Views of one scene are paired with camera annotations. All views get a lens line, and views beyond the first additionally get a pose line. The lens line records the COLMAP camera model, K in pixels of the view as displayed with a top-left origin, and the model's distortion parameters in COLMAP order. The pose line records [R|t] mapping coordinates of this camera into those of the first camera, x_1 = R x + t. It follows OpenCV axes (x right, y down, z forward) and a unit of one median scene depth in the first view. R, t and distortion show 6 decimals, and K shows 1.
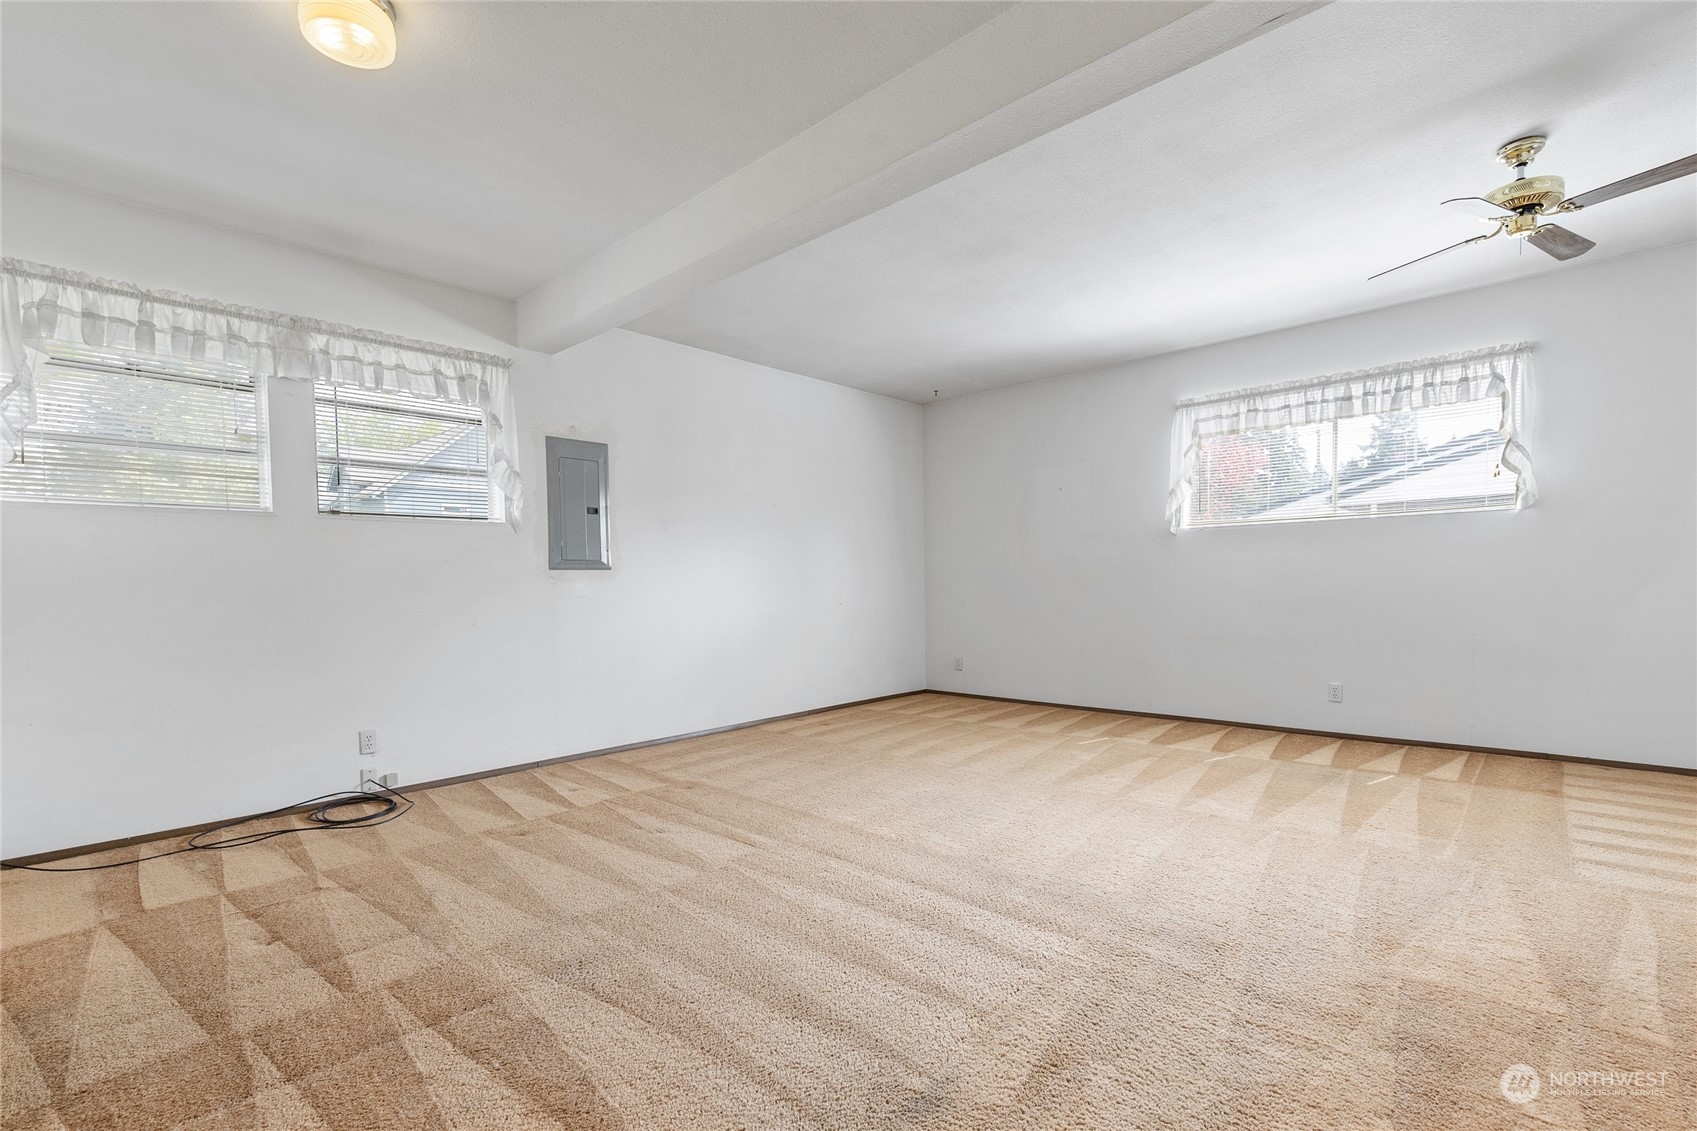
lens RADIAL K [[740.3, 0, 860.6], [0, 740.3, 603.5], [0, 0, 1]] dist [0.000384, -0.000687]
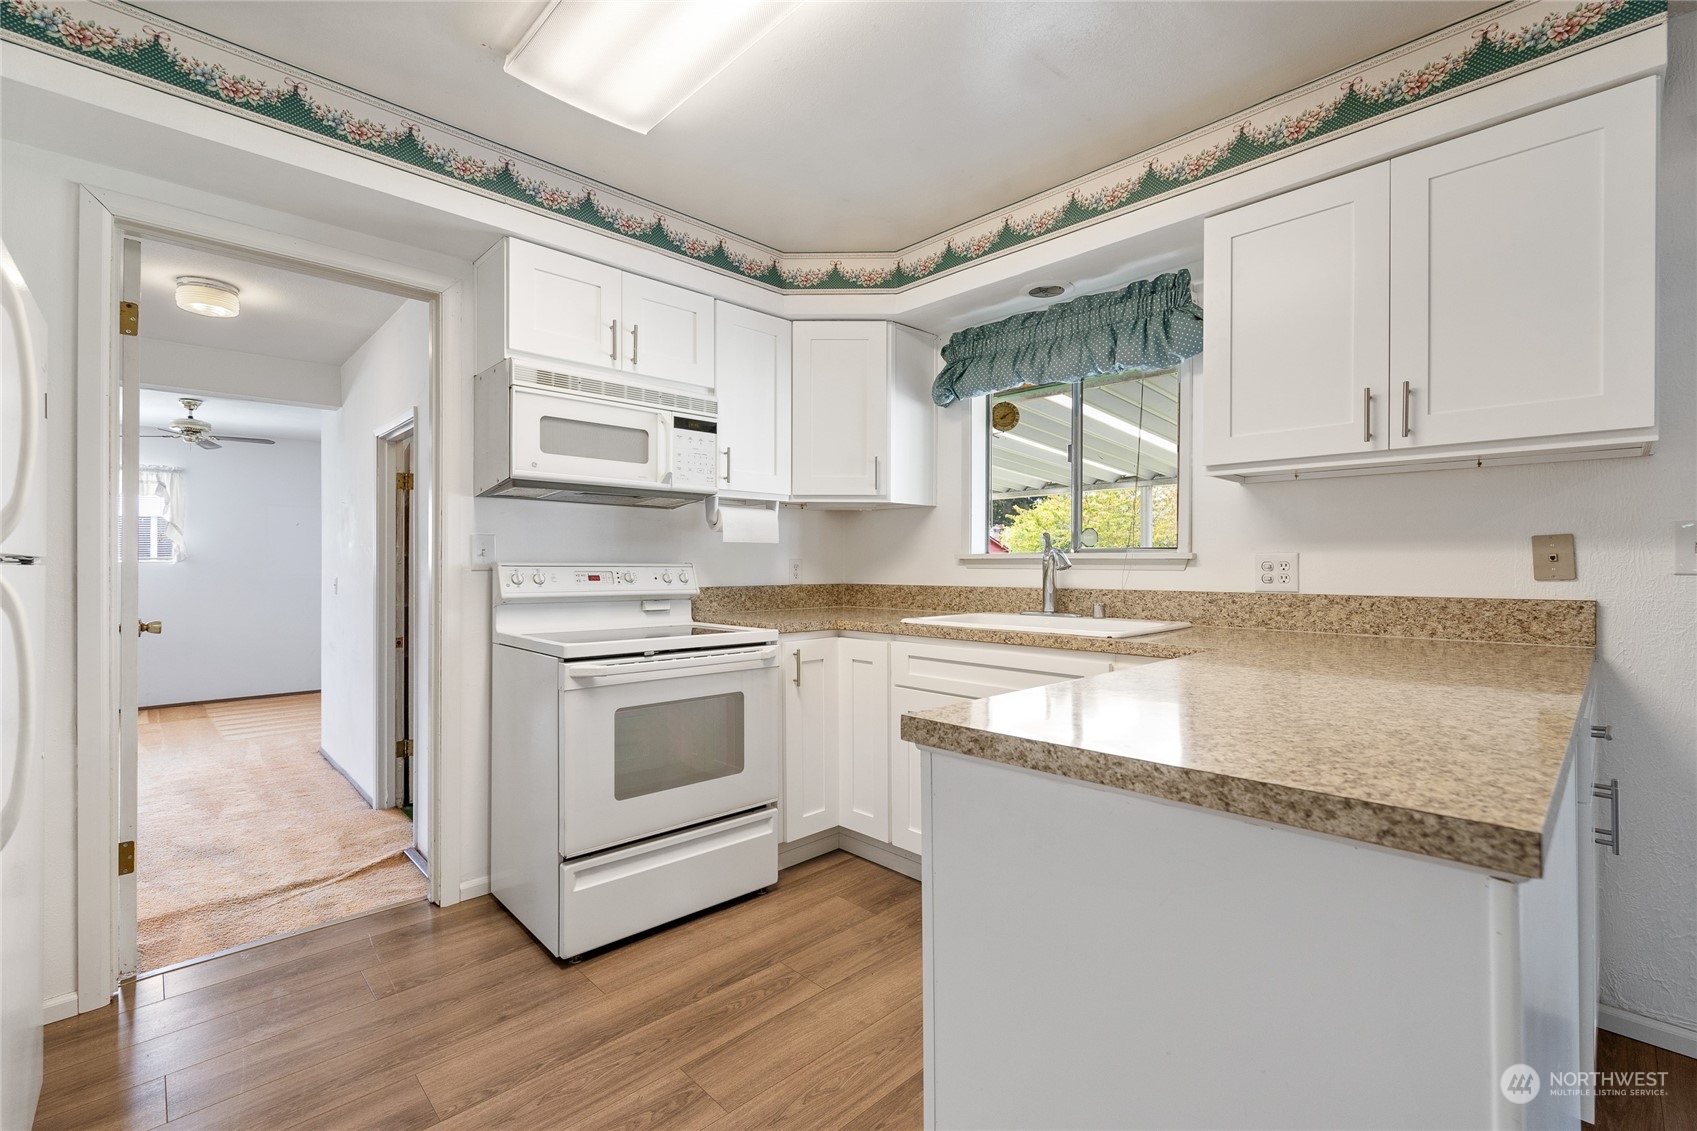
lens RADIAL K [[740.3, 0, 853.3], [0, 740.3, 563.6], [0, 0, 1]] dist [0.000384, -0.000687]
pose [[0.047643, 0.017477, 0.998712, -0.754130], [0.040214, 0.999003, -0.019401, -0.027217], [-0.998055, 0.041086, 0.046892, -0.652712]]
